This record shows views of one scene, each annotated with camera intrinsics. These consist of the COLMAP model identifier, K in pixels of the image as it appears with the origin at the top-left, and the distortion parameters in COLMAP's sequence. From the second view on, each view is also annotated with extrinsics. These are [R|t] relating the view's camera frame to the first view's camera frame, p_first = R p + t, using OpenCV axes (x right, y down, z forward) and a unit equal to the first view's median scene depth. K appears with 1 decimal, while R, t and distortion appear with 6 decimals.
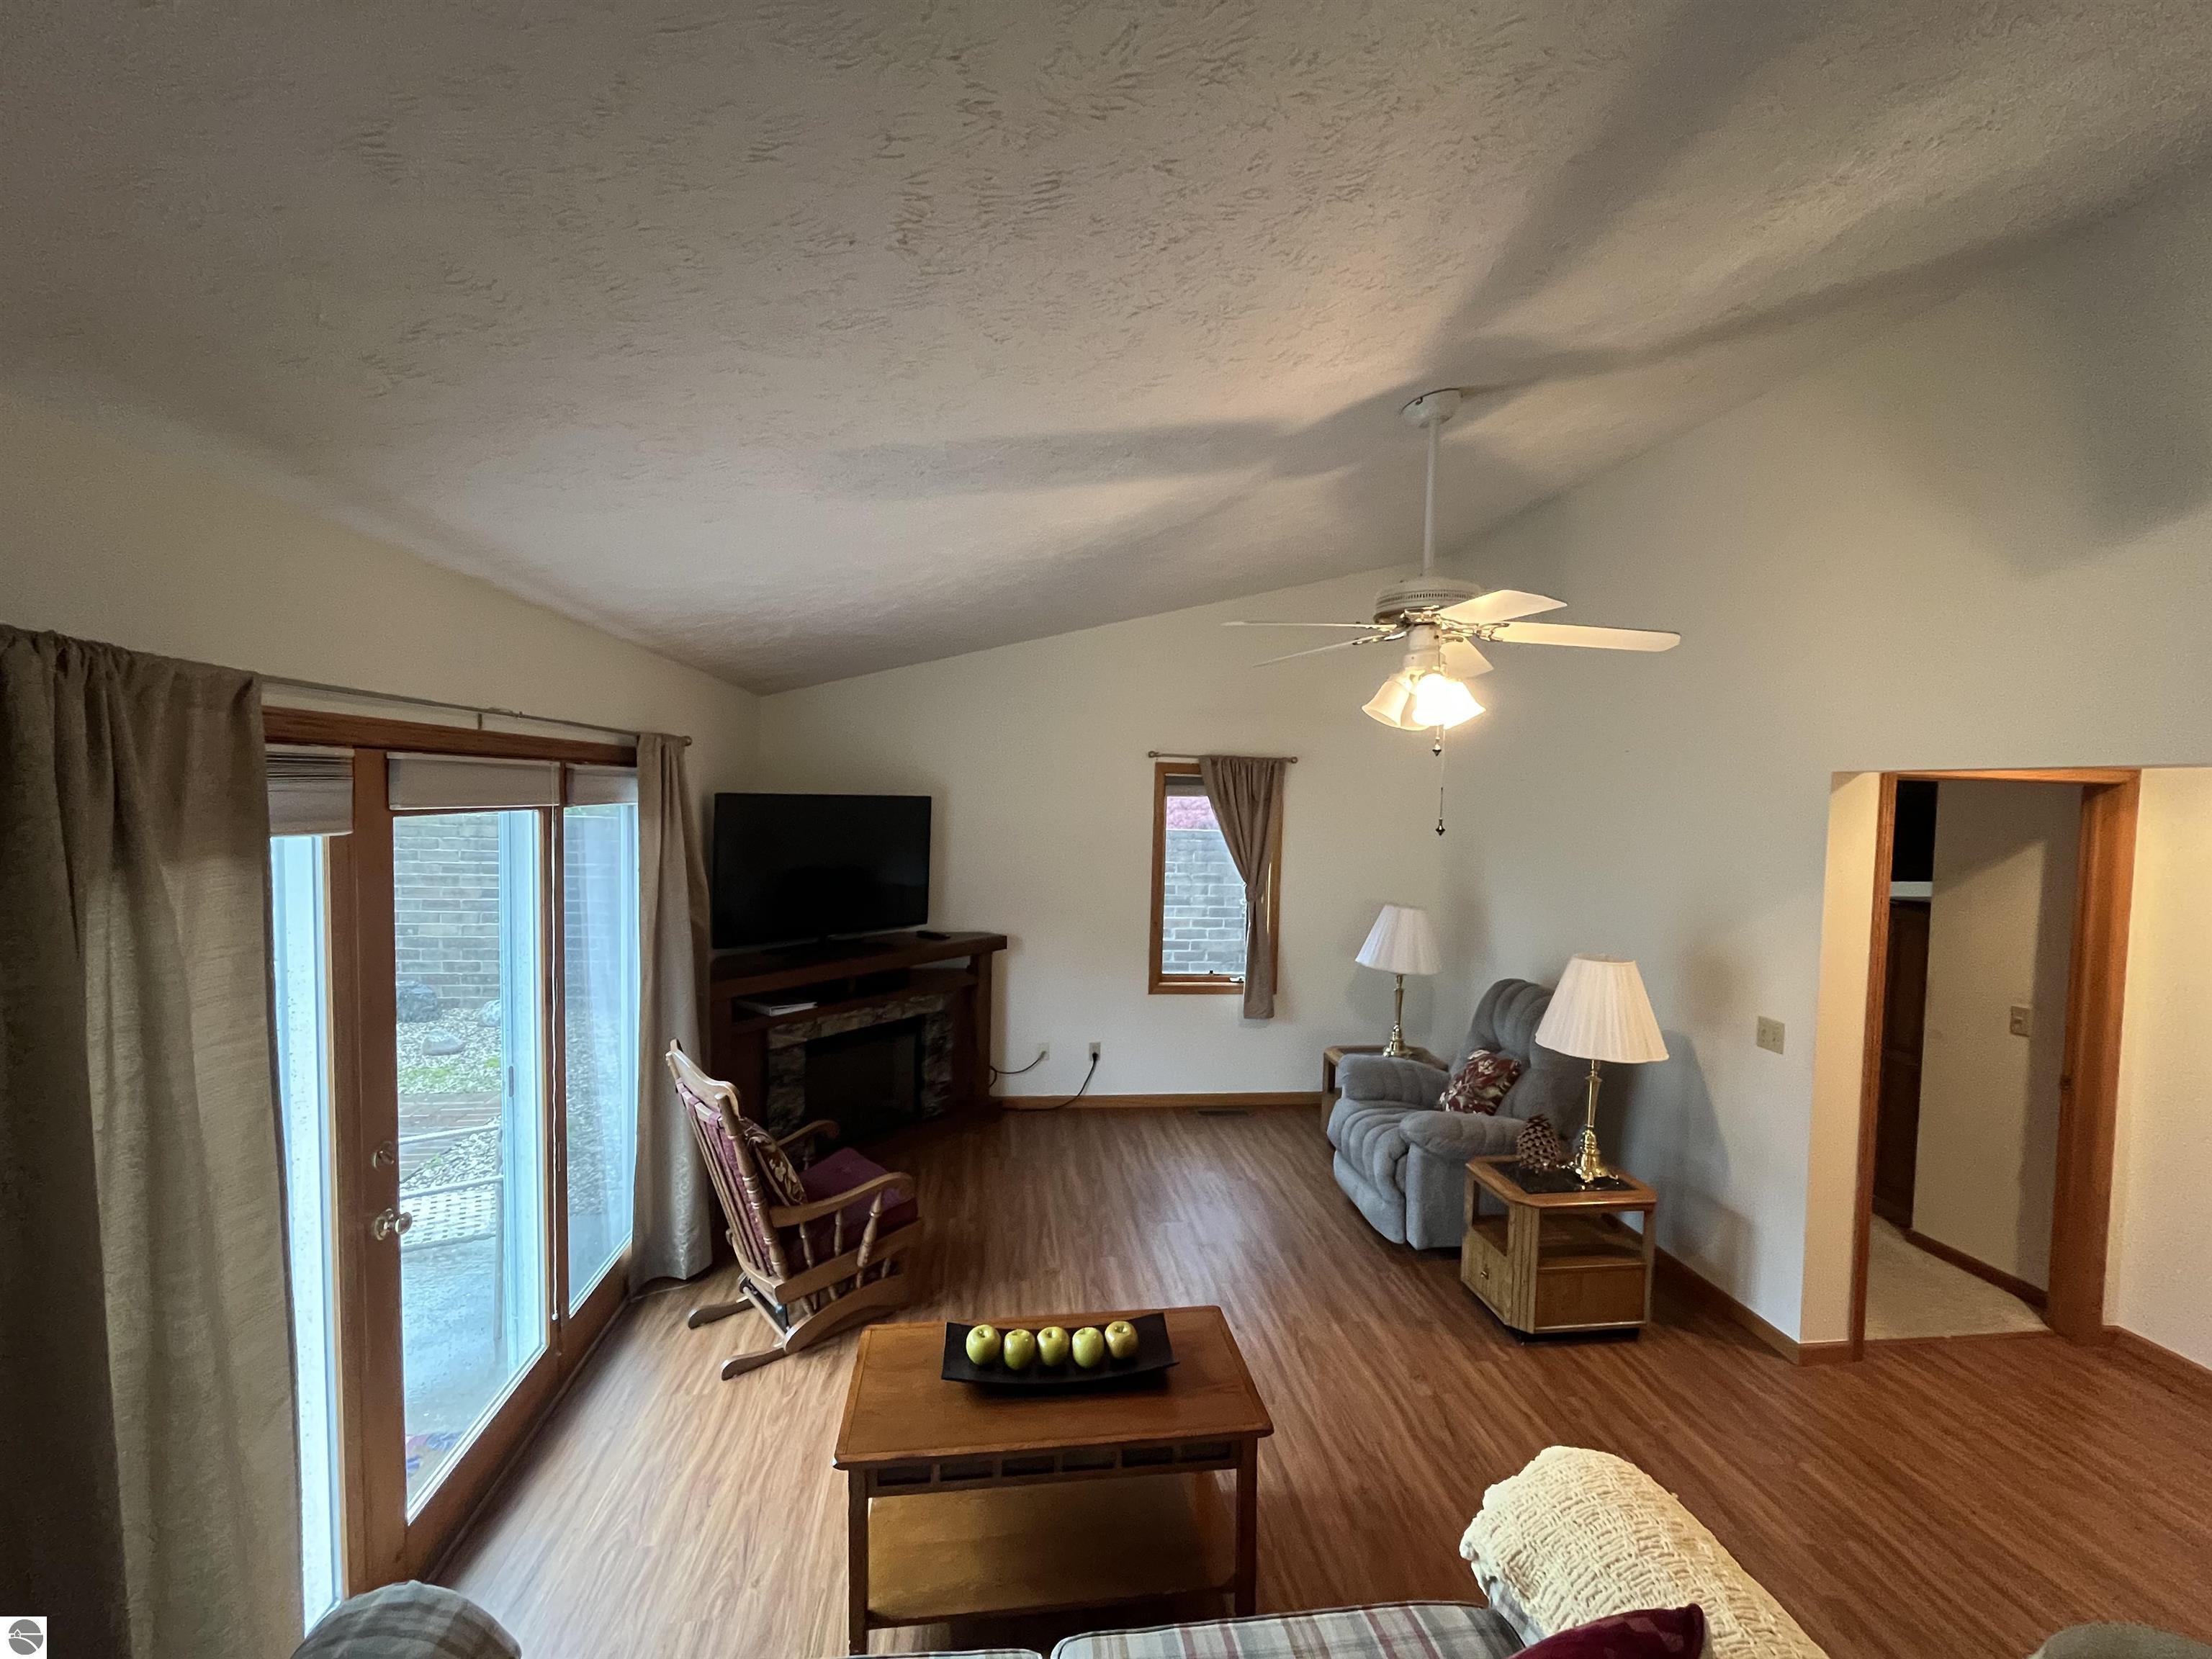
lens RADIAL K [[906.5, 0, 1106.0], [0, 906.5, 829.5], [0, 0, 1]] dist [-0.002122, -0.000611]
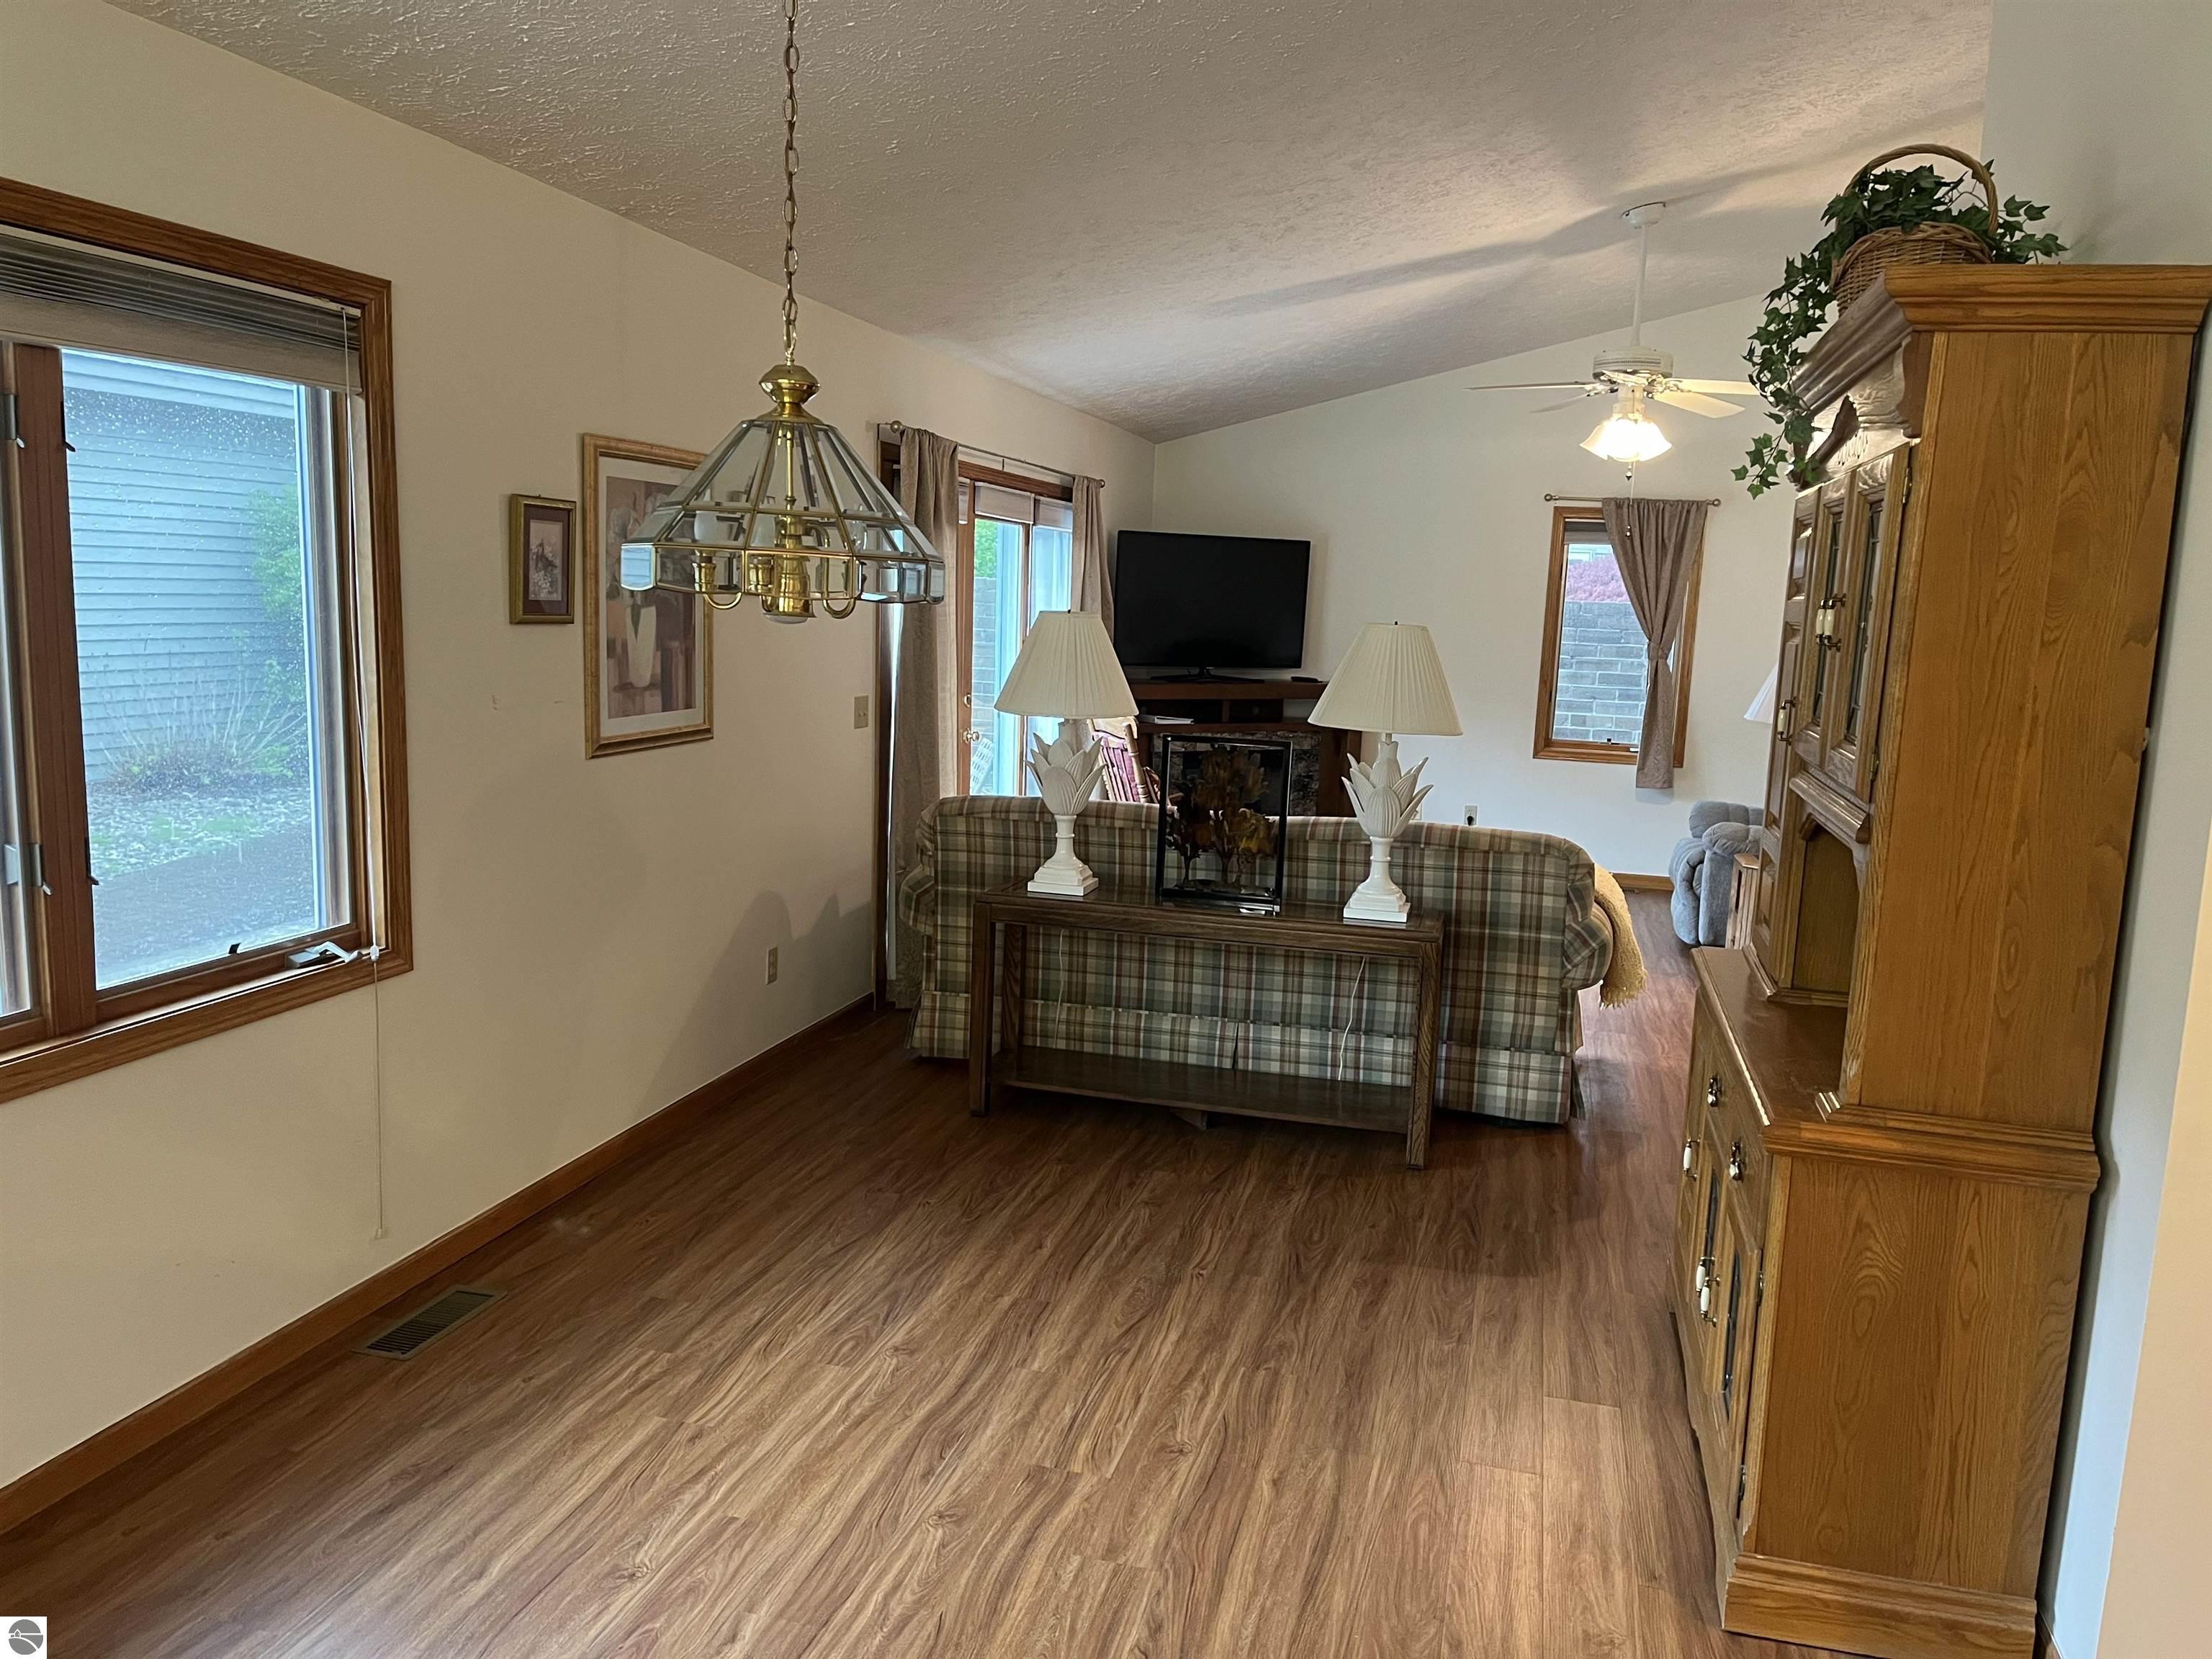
lens RADIAL K [[1669.7, 0, 1106.0], [0, 1669.7, 829.5], [0, 0, 1]] dist [0.094682, -0.136627]
pose [[0.928694, 0.065499, -0.365018, 0.363987], [-0.033124, 0.994996, 0.094267, 0.139232], [0.369366, -0.075455, 0.926216, -1.025296]]
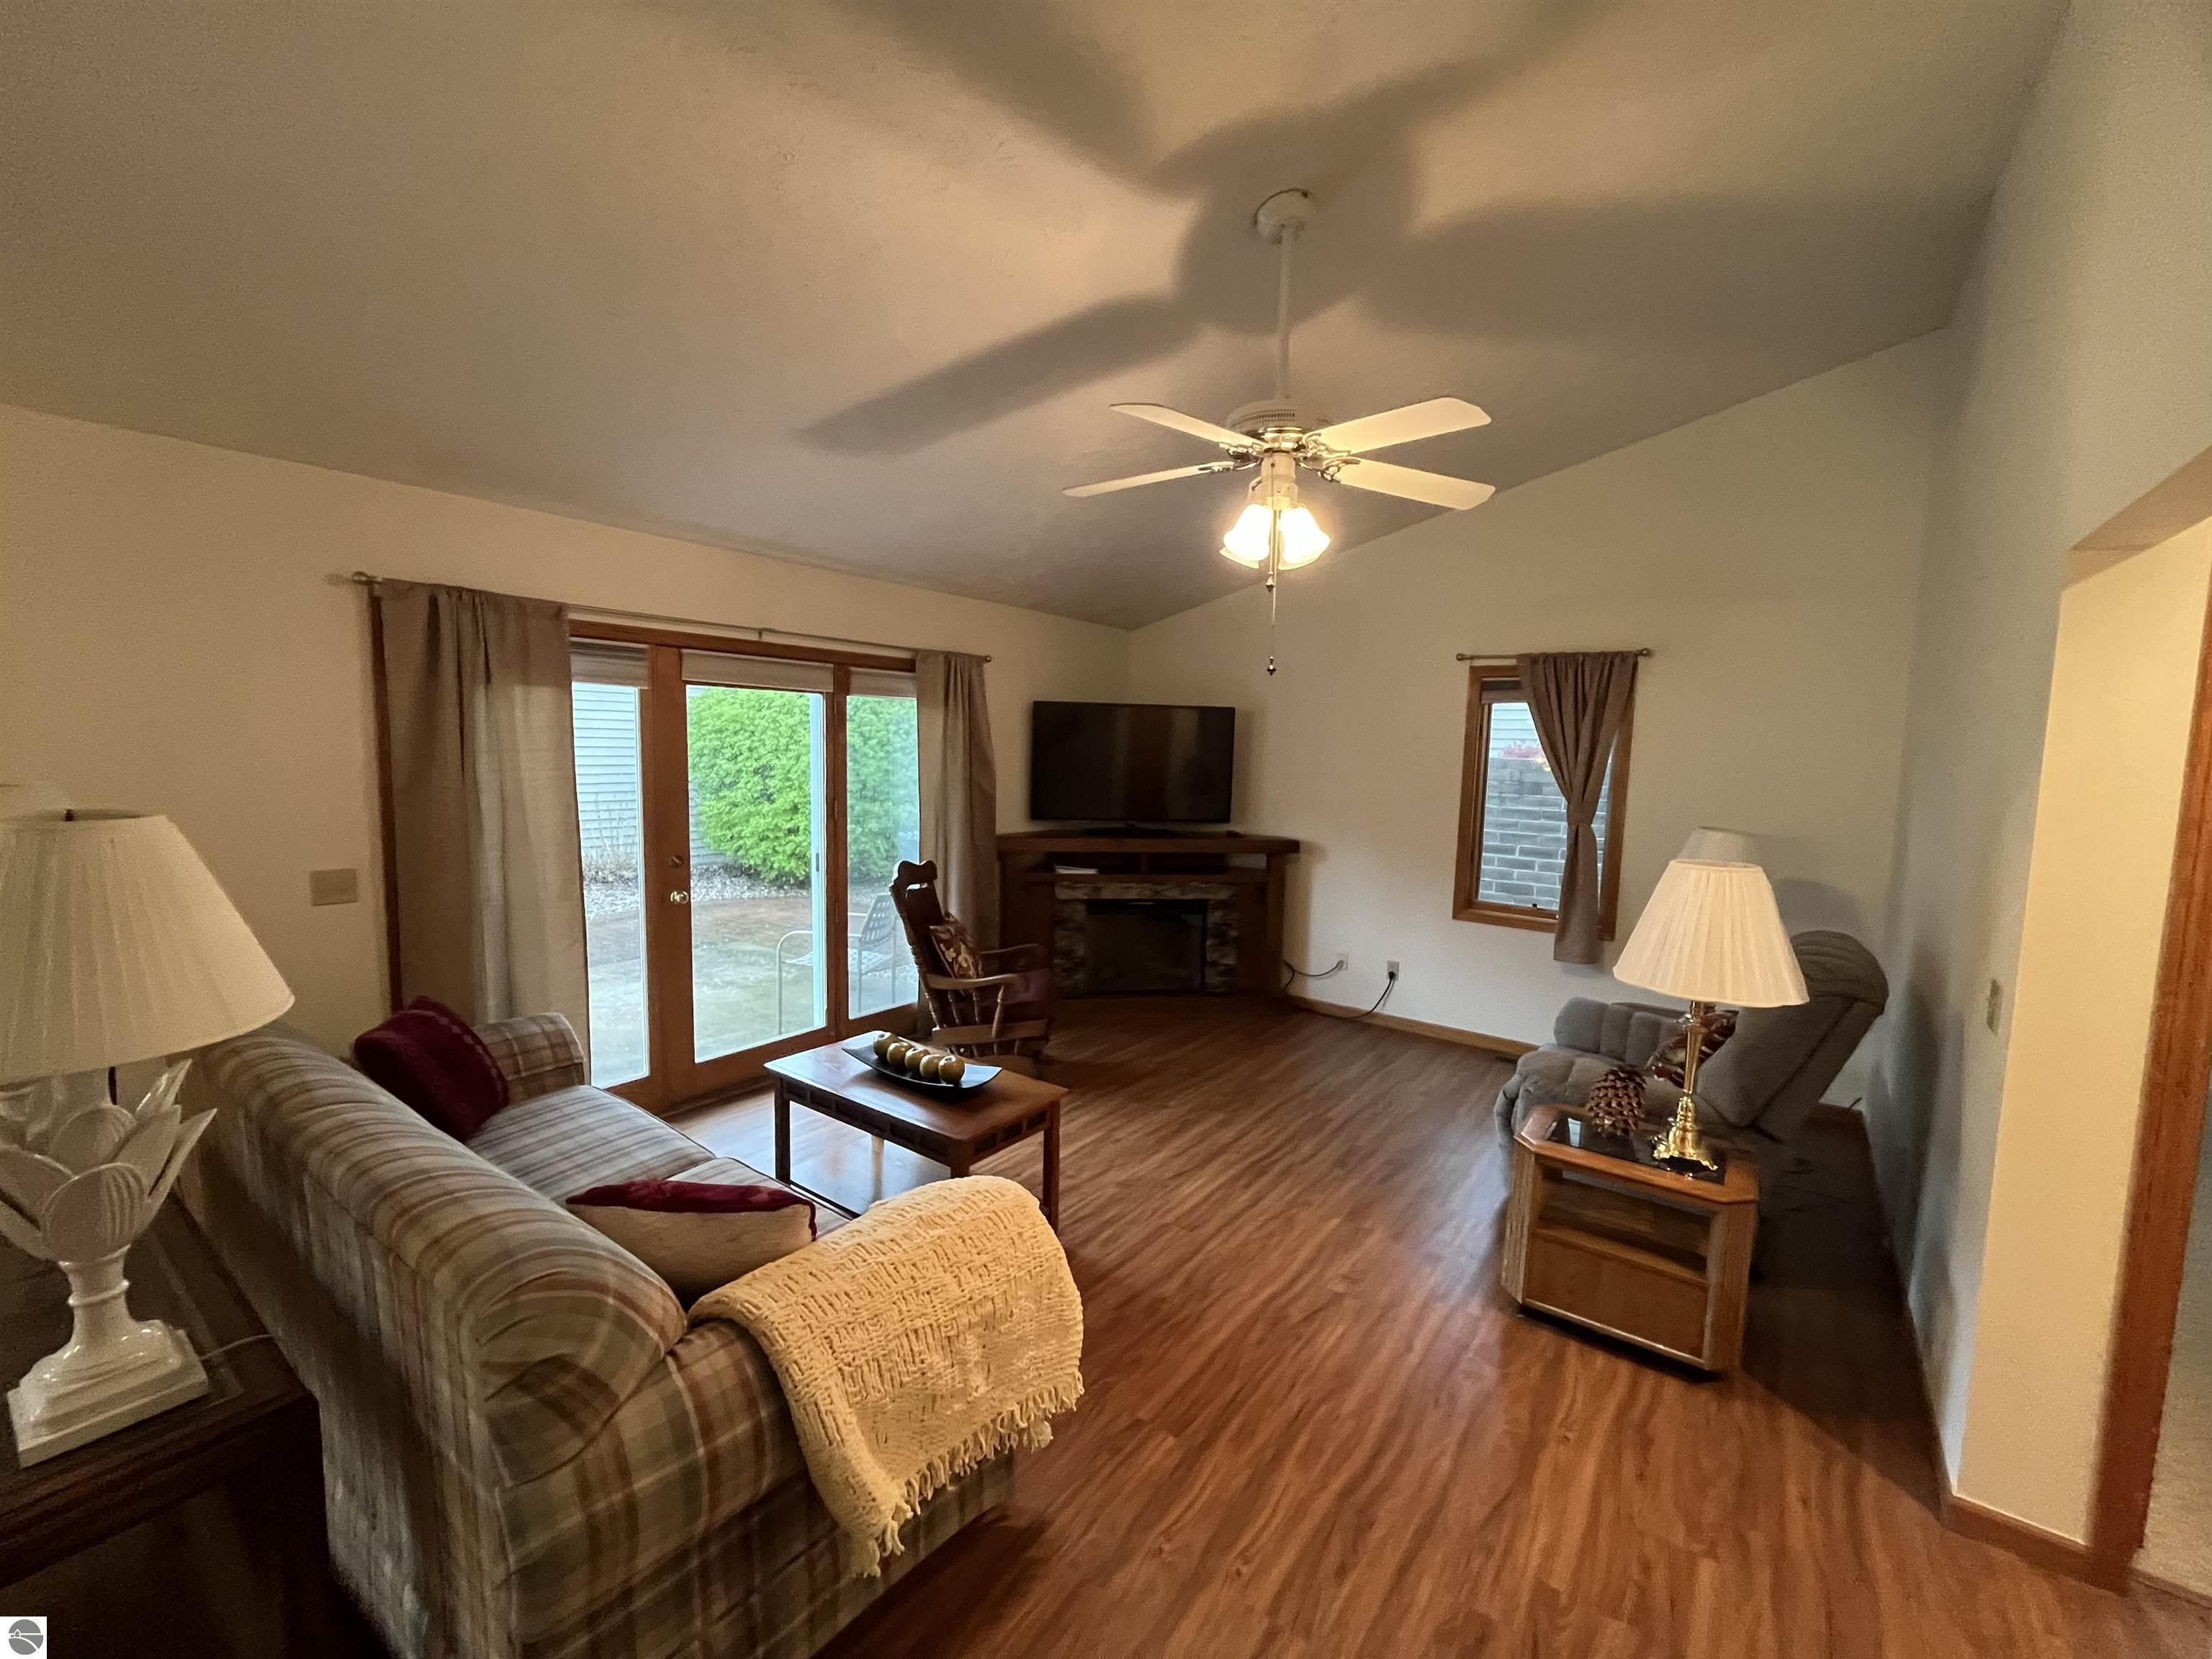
lens RADIAL K [[906.5, 0, 1106.0], [0, 906.5, 829.5], [0, 0, 1]] dist [-0.002122, -0.000611]
pose [[0.721078, 0.059968, -0.690254, 0.560431], [-0.038542, 0.998176, 0.046457, 0.080023], [0.691781, -0.006895, 0.722074, 0.114956]]
